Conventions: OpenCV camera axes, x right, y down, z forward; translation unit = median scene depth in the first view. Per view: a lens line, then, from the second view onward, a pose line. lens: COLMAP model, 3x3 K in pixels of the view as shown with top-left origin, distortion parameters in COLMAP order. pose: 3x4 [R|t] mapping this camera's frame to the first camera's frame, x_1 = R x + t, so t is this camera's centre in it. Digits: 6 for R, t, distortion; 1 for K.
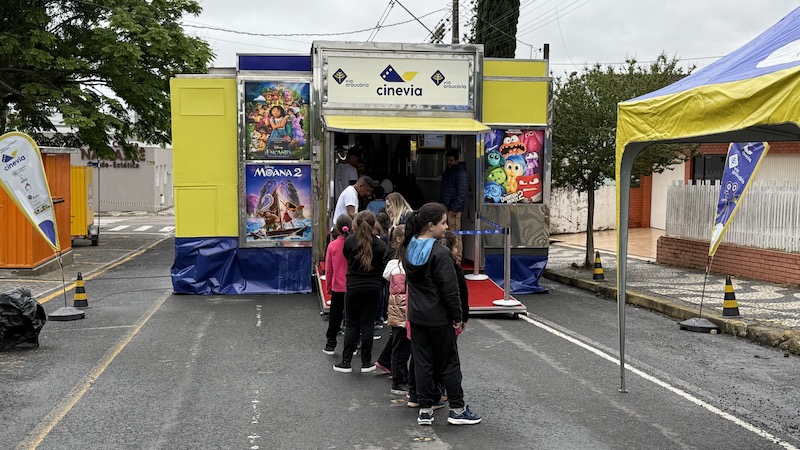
lens RADIAL K [[1020.9, 0, 364.8], [0, 1020.9, 224.1], [0, 0, 1]] dist [0.155807, -0.013103]
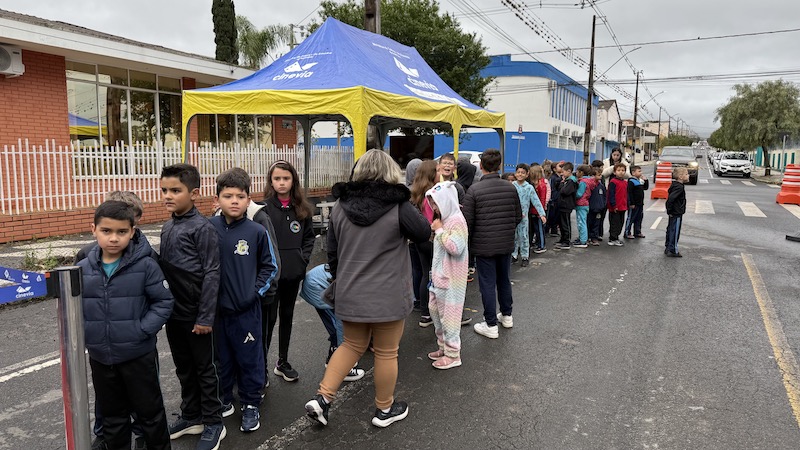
lens RADIAL K [[583.8, 0, 398.6], [0, 583.8, 231.3], [0, 0, 1]] dist [0.063901, -0.078858]
pose [[-0.828625, -0.073193, 0.554998, -0.127372], [0.020609, 0.986755, 0.160902, -0.019025], [-0.559424, 0.144765, -0.816142, 0.745101]]
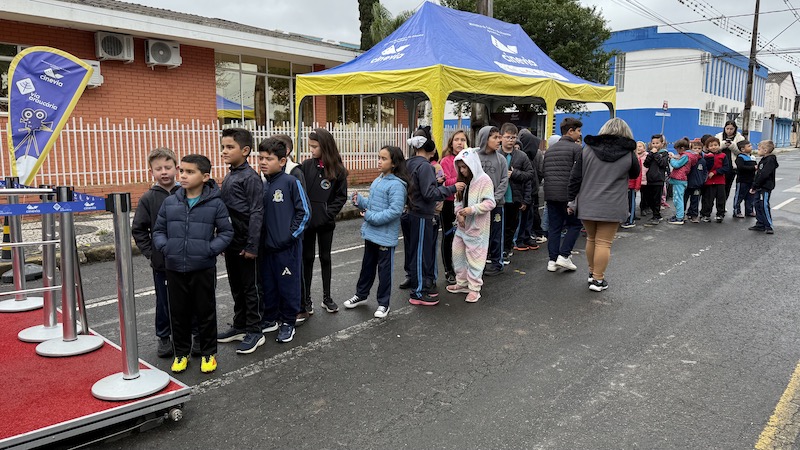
lens RADIAL K [[583.8, 0, 398.6], [0, 583.8, 231.3], [0, 0, 1]] dist [0.063901, -0.078858]
pose [[-0.661982, -0.115221, 0.740610, -0.190294], [0.032385, 0.982794, 0.181845, -0.011845], [-0.748820, 0.144363, -0.646861, 0.738863]]
